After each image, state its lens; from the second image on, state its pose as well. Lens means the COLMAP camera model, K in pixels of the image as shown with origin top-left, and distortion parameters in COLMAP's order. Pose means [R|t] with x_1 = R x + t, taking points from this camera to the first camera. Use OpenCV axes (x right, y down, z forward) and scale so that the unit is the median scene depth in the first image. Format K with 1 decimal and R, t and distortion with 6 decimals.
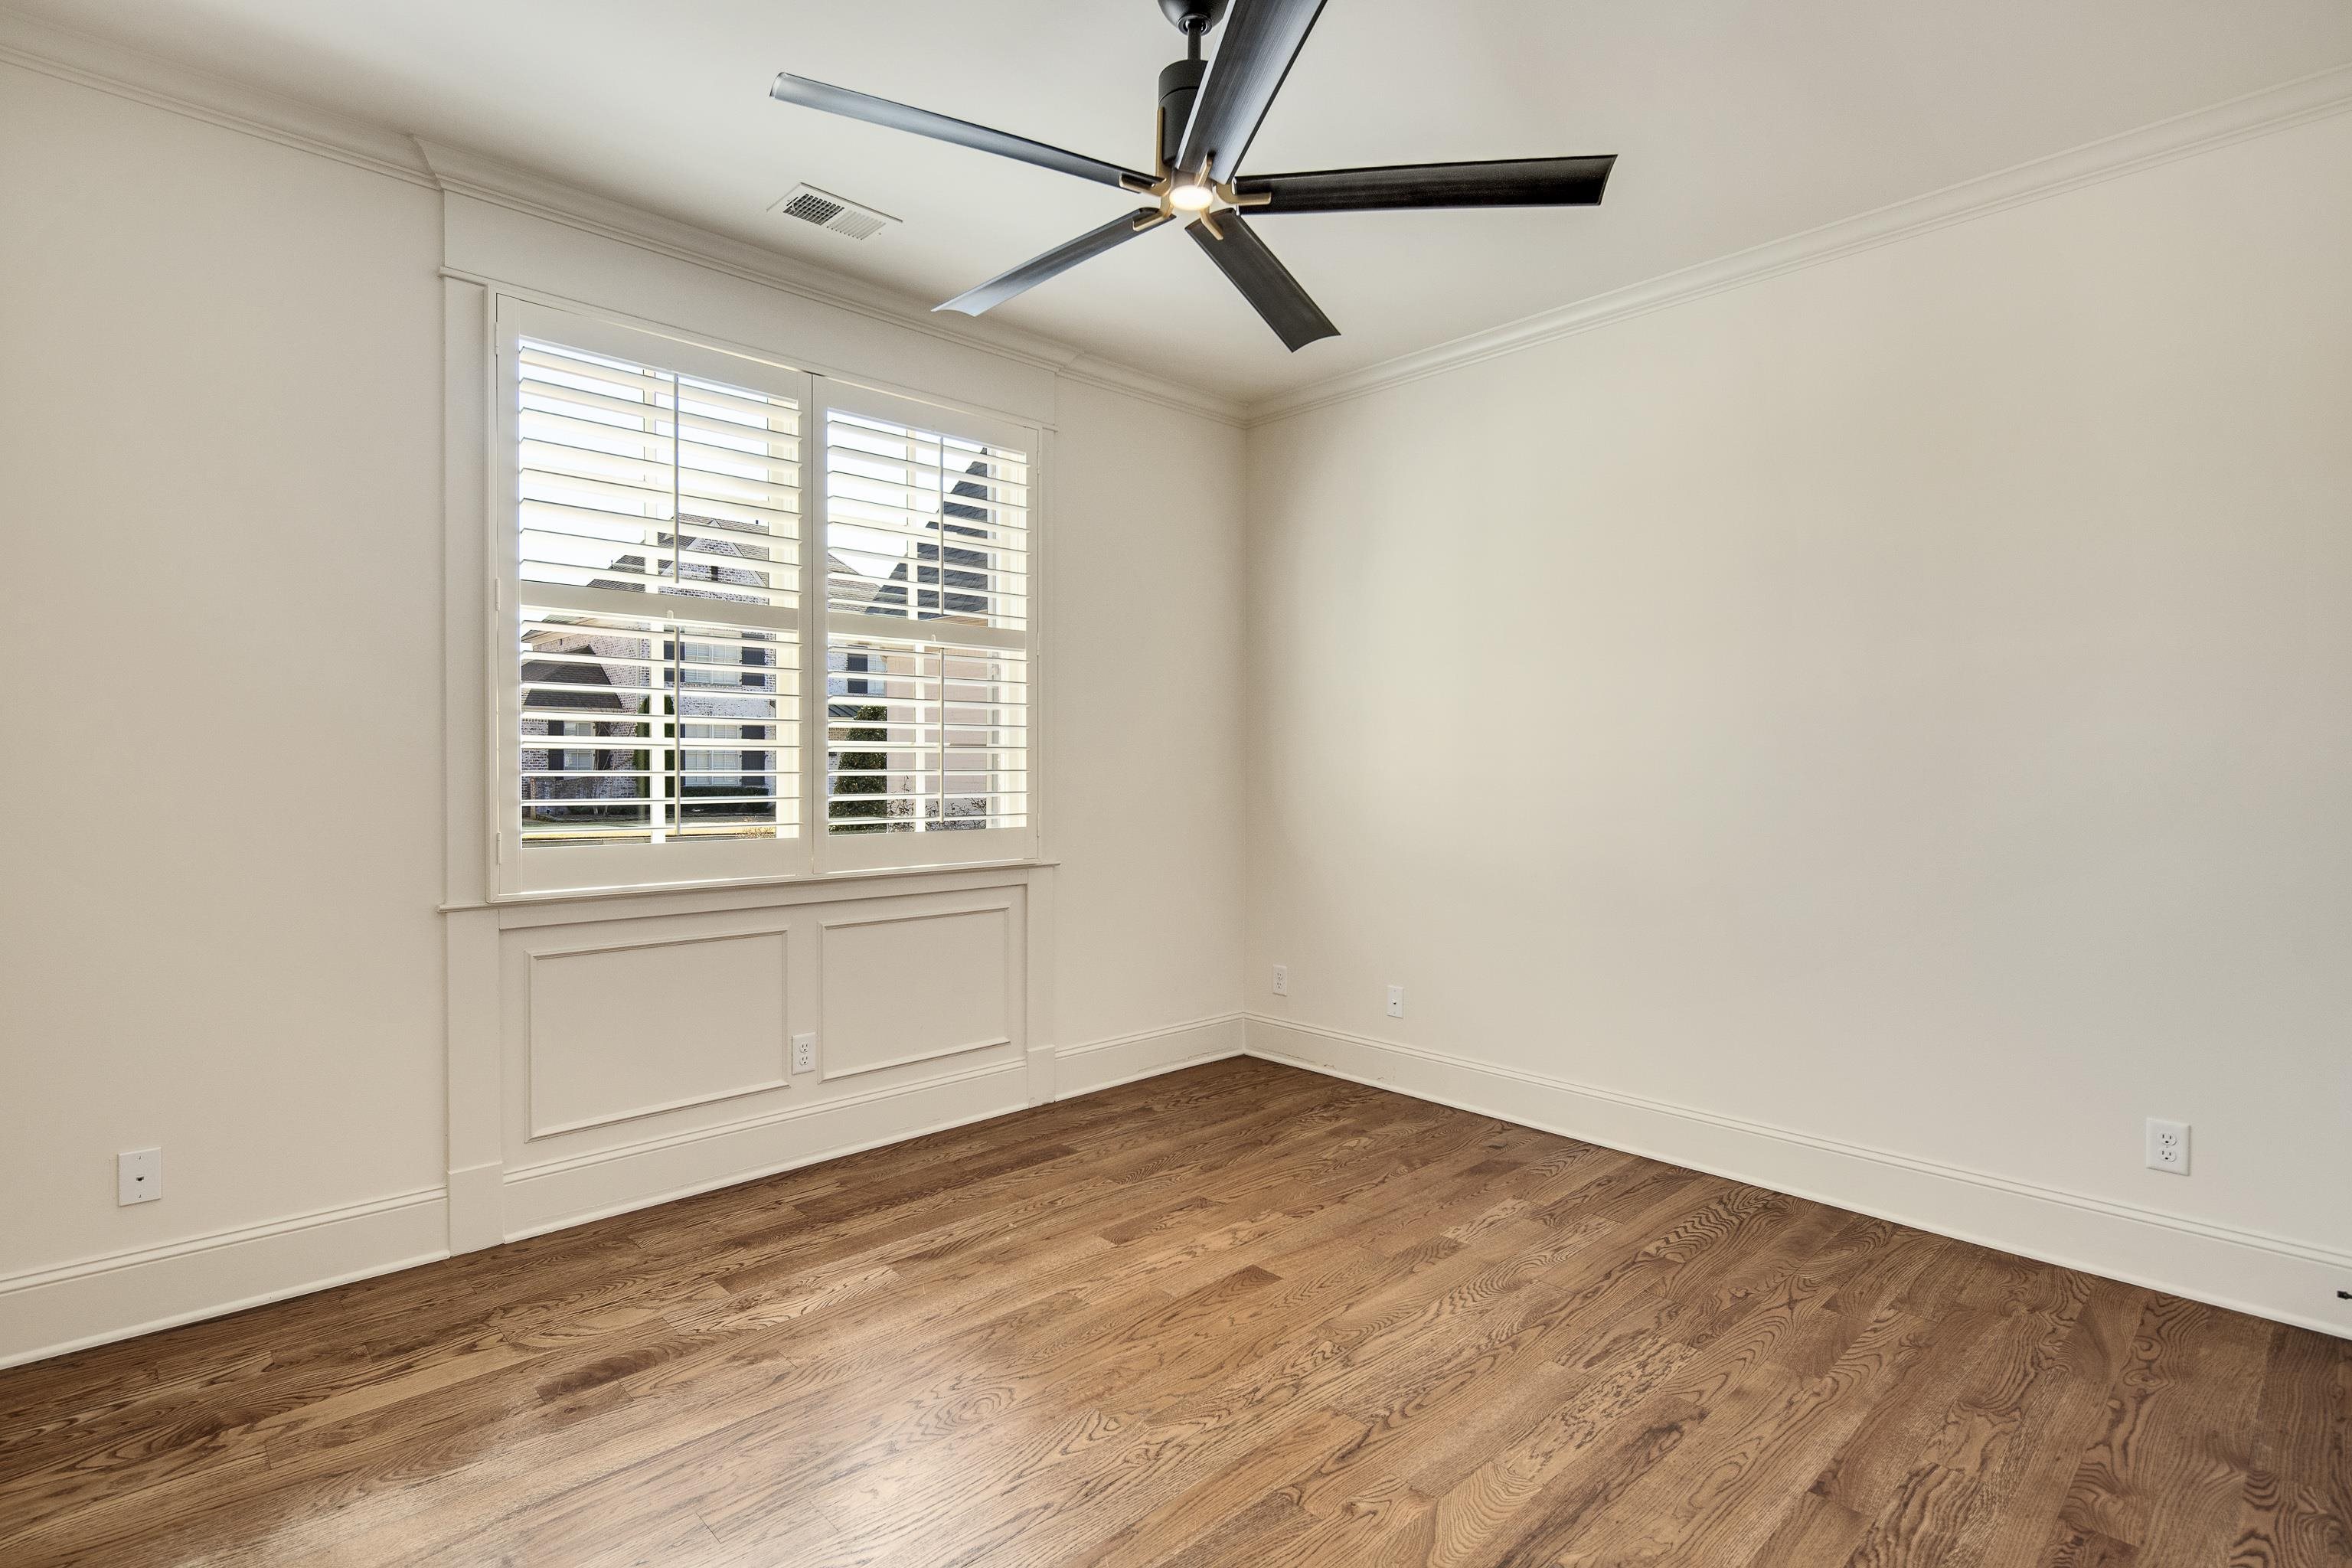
lens RADIAL K [[1142.2, 0, 1163.7], [0, 1142.2, 773.1], [0, 0, 1]] dist [0.003495, -0.002671]
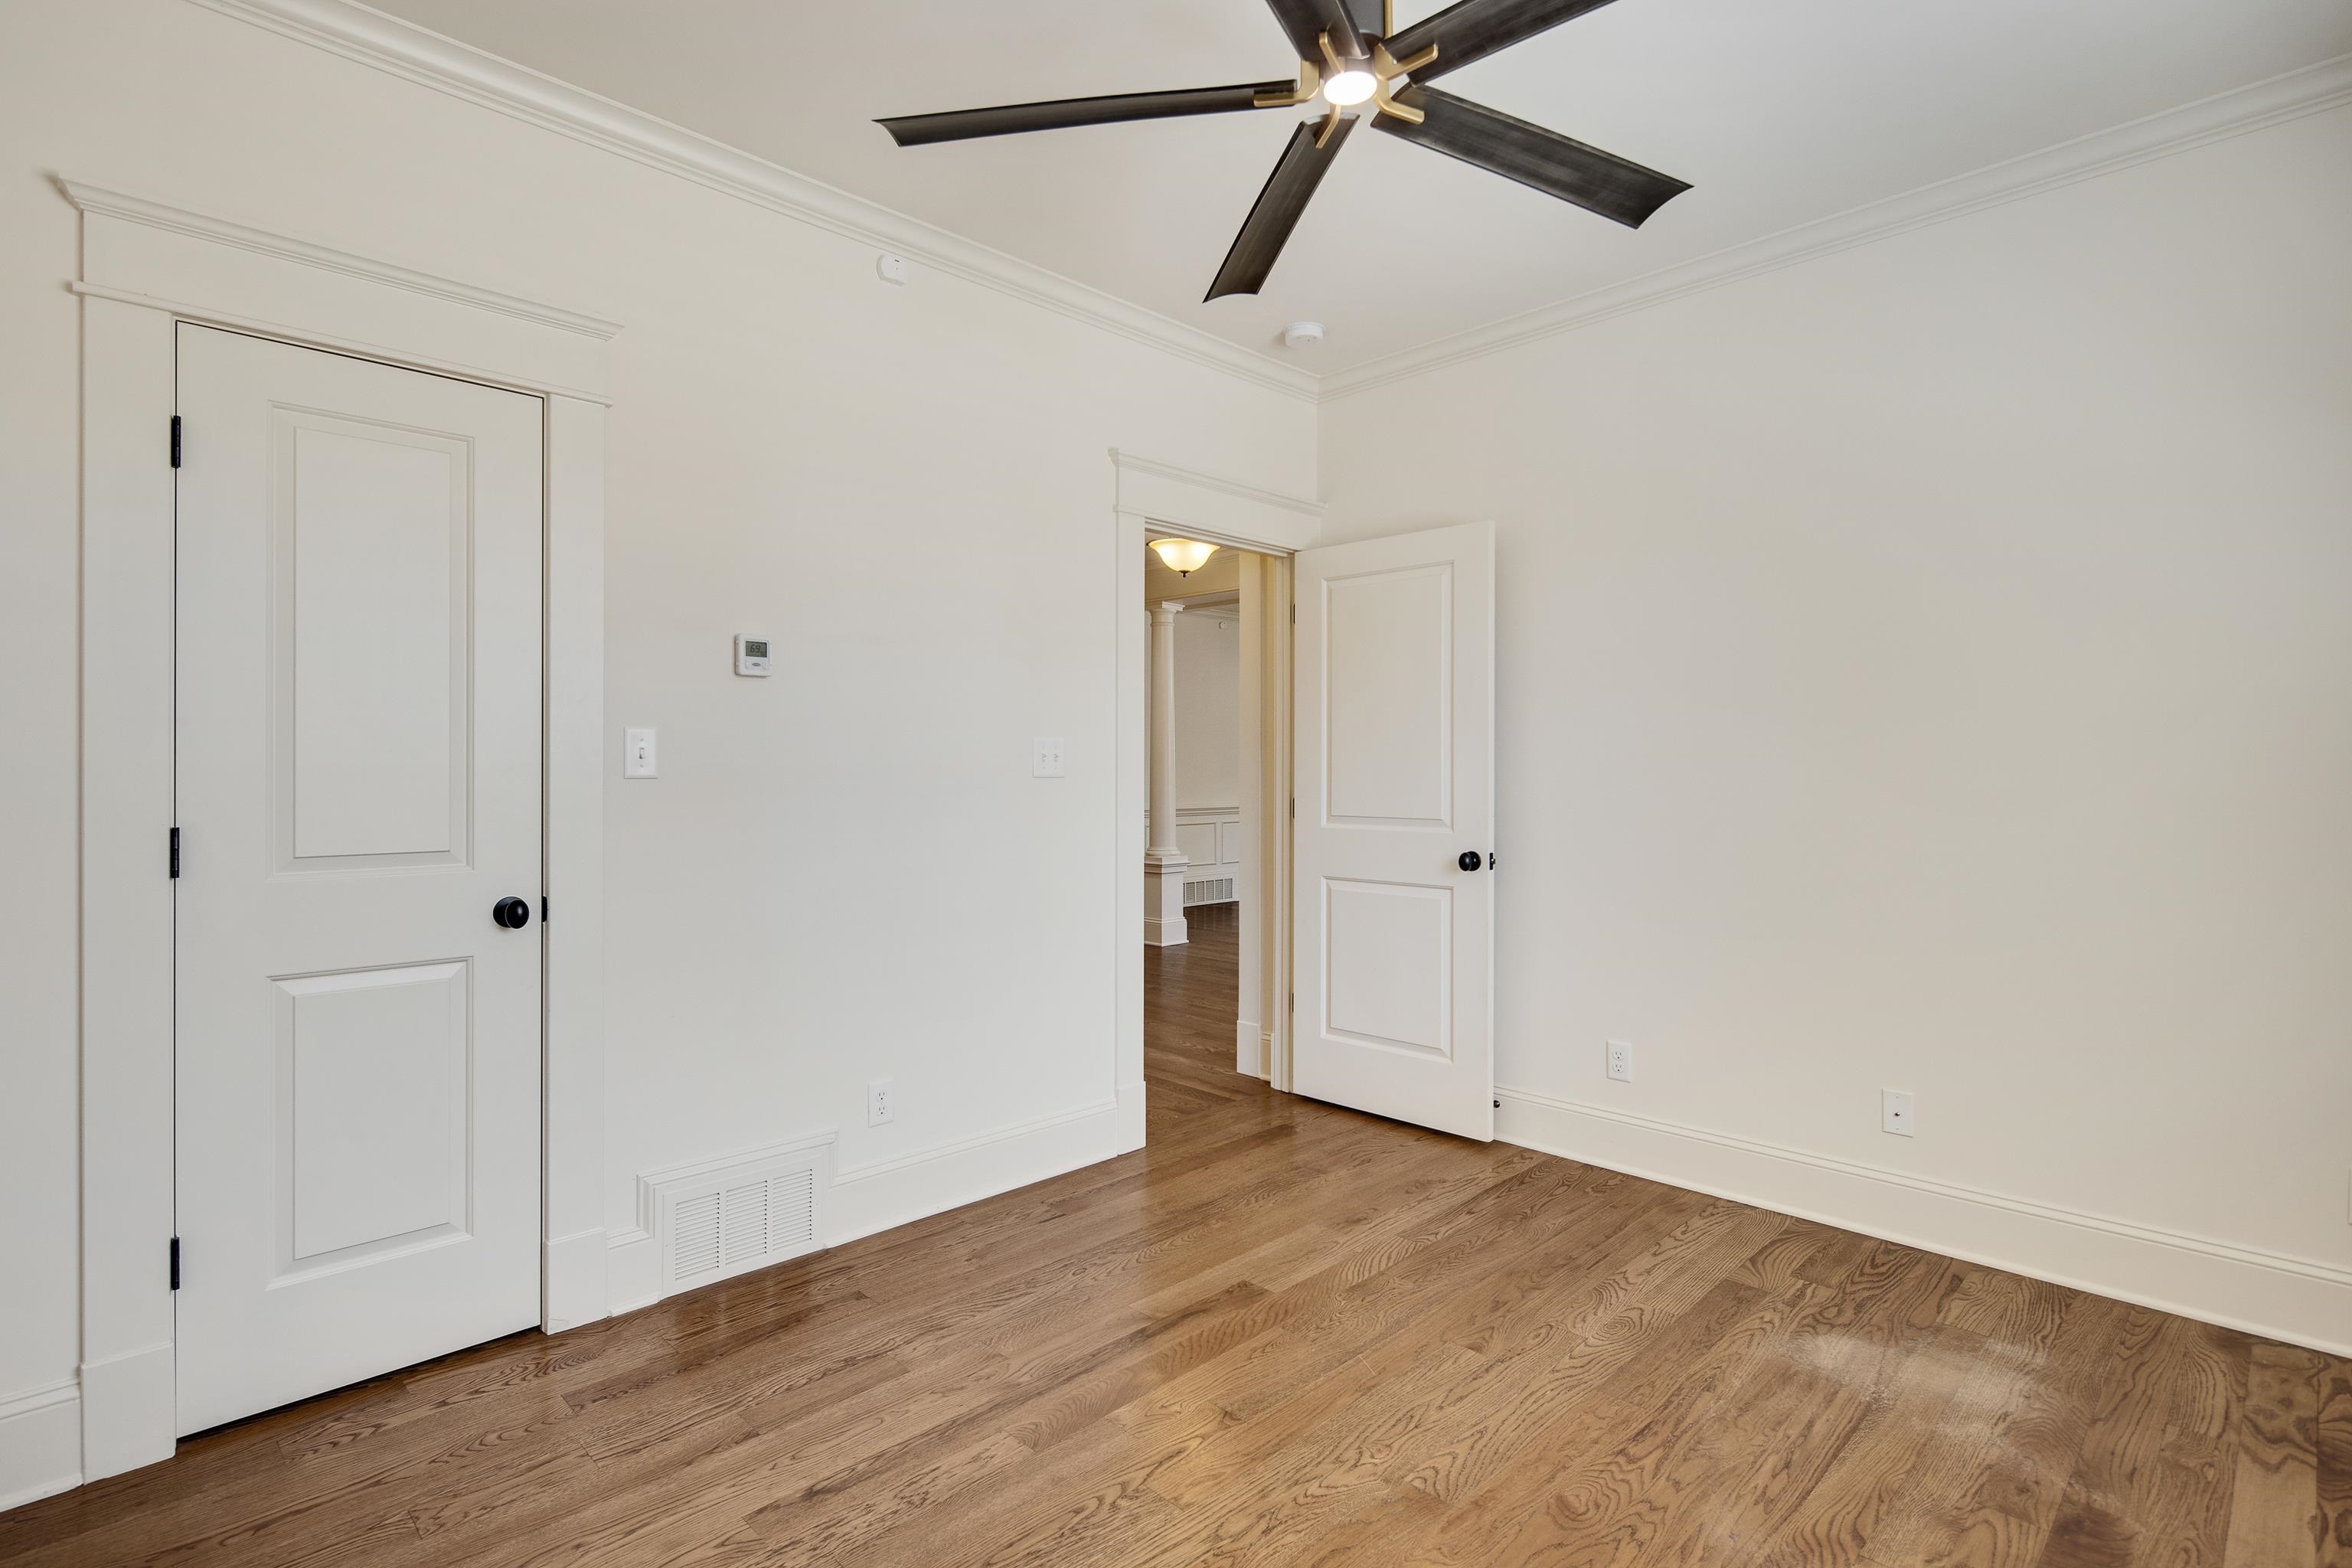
lens RADIAL K [[1142.2, 0, 1173.1], [0, 1142.2, 786.2], [0, 0, 1]] dist [0.003495, -0.002671]
pose [[-0.999756, -0.001470, -0.022024, 0.179253], [-0.001728, 0.999930, 0.011727, -0.008480], [0.022005, 0.011762, -0.999689, 1.947131]]
